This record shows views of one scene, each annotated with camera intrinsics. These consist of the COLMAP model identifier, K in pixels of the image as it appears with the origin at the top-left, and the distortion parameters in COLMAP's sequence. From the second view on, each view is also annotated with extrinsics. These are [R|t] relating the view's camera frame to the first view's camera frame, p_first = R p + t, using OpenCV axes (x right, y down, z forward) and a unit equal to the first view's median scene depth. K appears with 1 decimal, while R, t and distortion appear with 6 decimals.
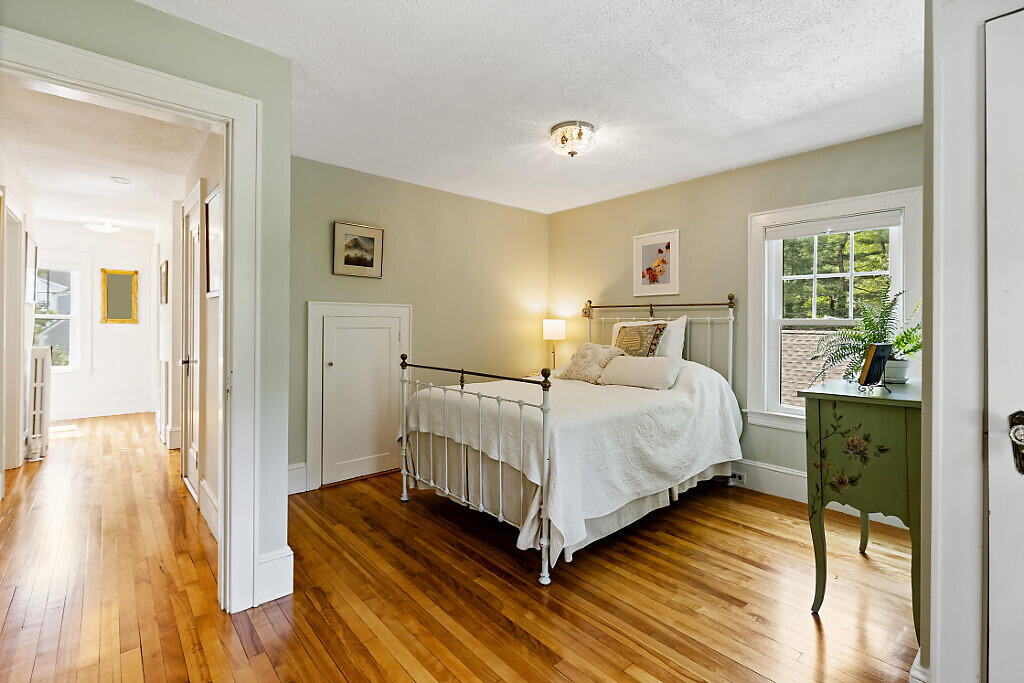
lens RADIAL K [[469.6, 0, 509.5], [0, 469.6, 323.8], [0, 0, 1]] dist [-0.001390, -0.000773]
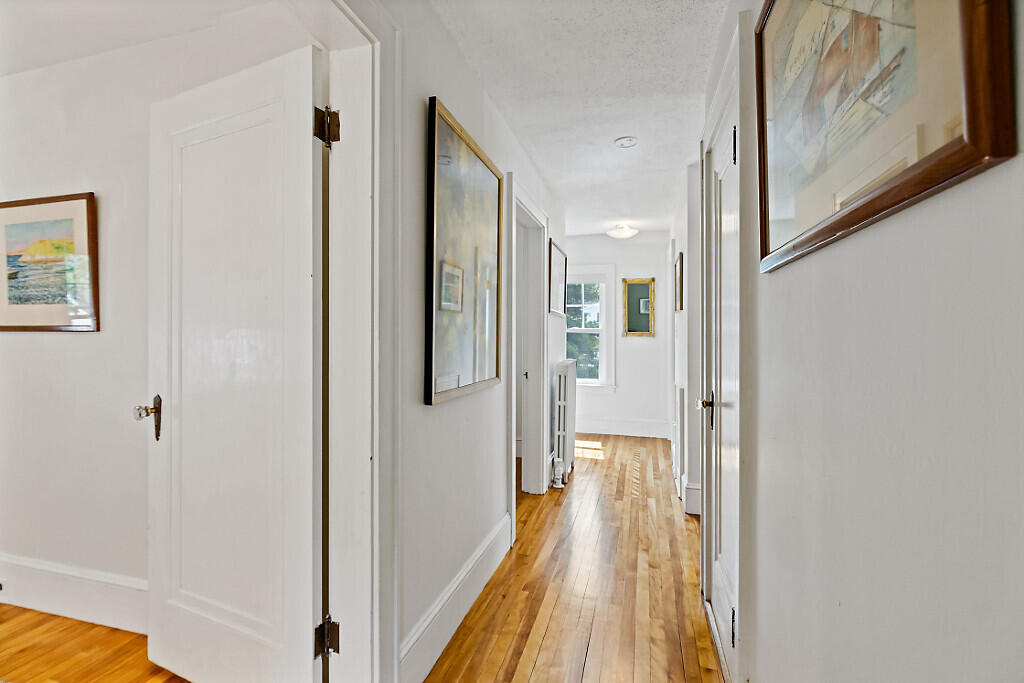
lens RADIAL K [[463.5, 0, 510.4], [0, 463.5, 335.4], [0, 0, 1]] dist [0.000482, -0.000220]
pose [[0.547785, -0.006086, -0.836597, -0.296575], [0.004238, 0.999981, -0.004500, 0.000345], [0.836608, -0.001080, 0.547800, 0.415344]]
